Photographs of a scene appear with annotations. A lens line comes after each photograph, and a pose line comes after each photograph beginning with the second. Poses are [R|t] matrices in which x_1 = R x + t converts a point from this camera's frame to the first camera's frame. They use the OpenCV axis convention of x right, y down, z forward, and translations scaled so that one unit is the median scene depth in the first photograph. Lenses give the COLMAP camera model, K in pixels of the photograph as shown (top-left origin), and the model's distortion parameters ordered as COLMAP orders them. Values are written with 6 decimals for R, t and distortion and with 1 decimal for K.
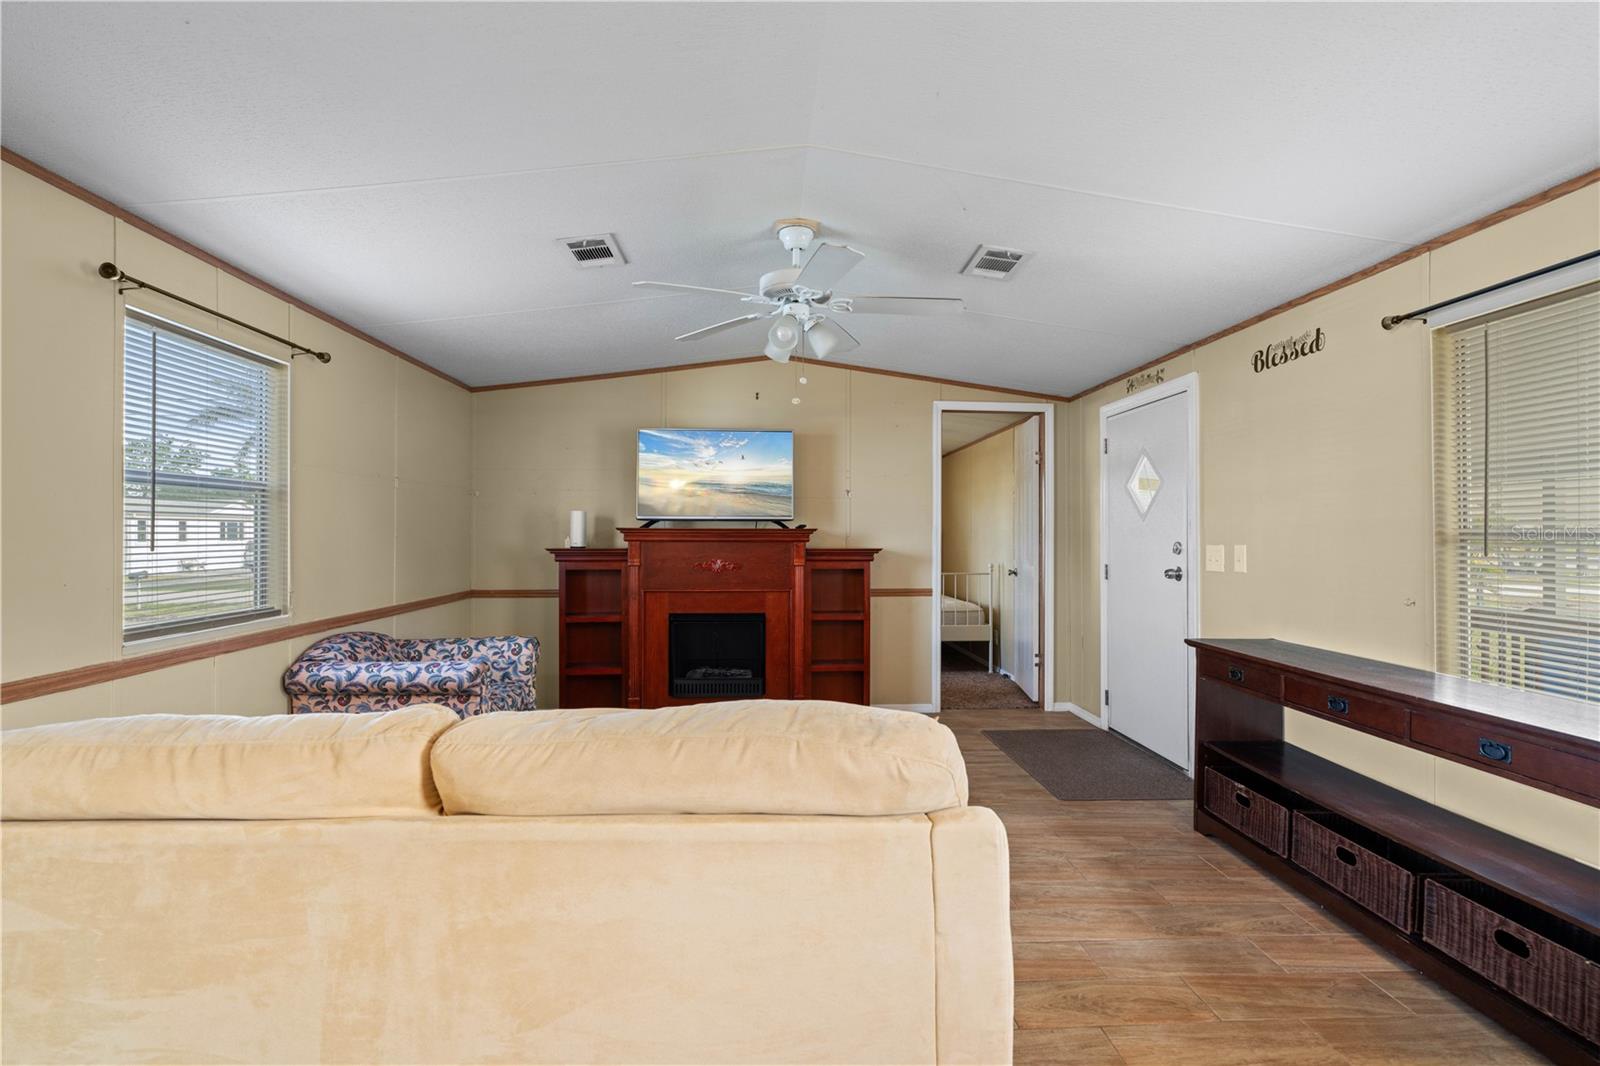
lens RADIAL K [[736.3, 0, 795.9], [0, 736.3, 529.5], [0, 0, 1]] dist [-0.009657, 0.000598]
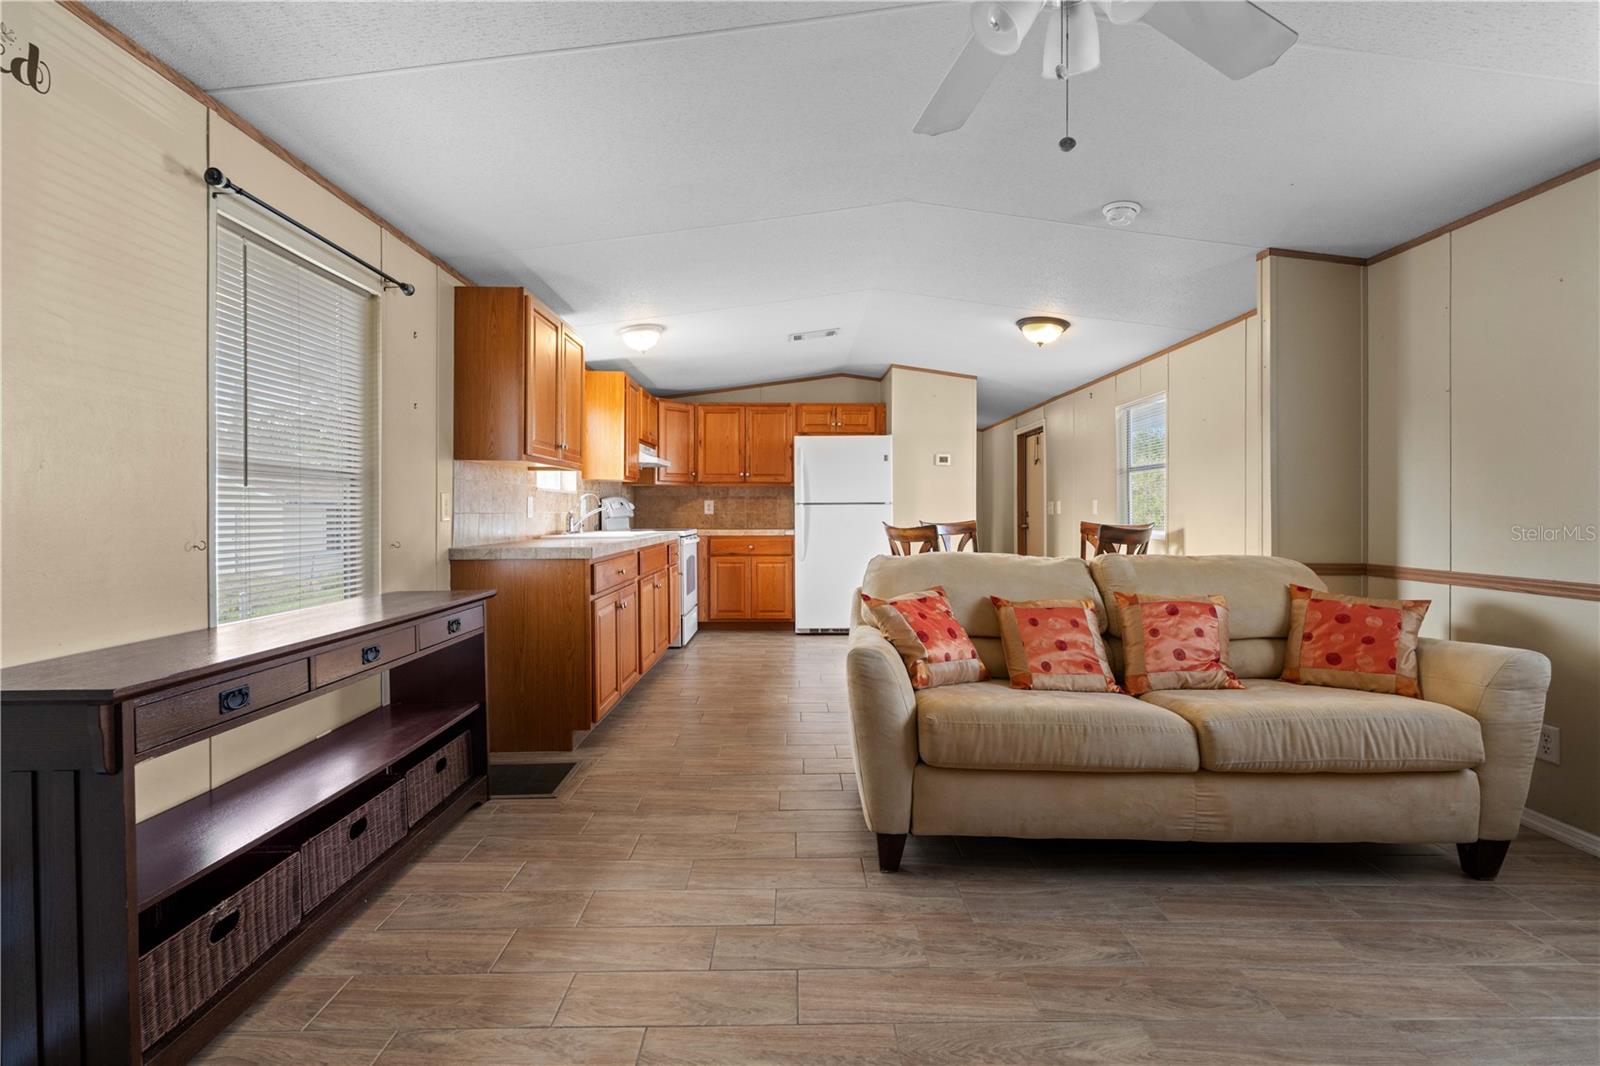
lens RADIAL K [[736.3, 0, 799.2], [0, 736.3, 527.0], [0, 0, 1]] dist [-0.009657, 0.000598]
pose [[-0.998593, -0.002100, 0.052986, 0.169386], [-0.000836, 0.999715, 0.023870, 0.061337], [-0.053021, 0.023792, -0.998310, 1.733389]]
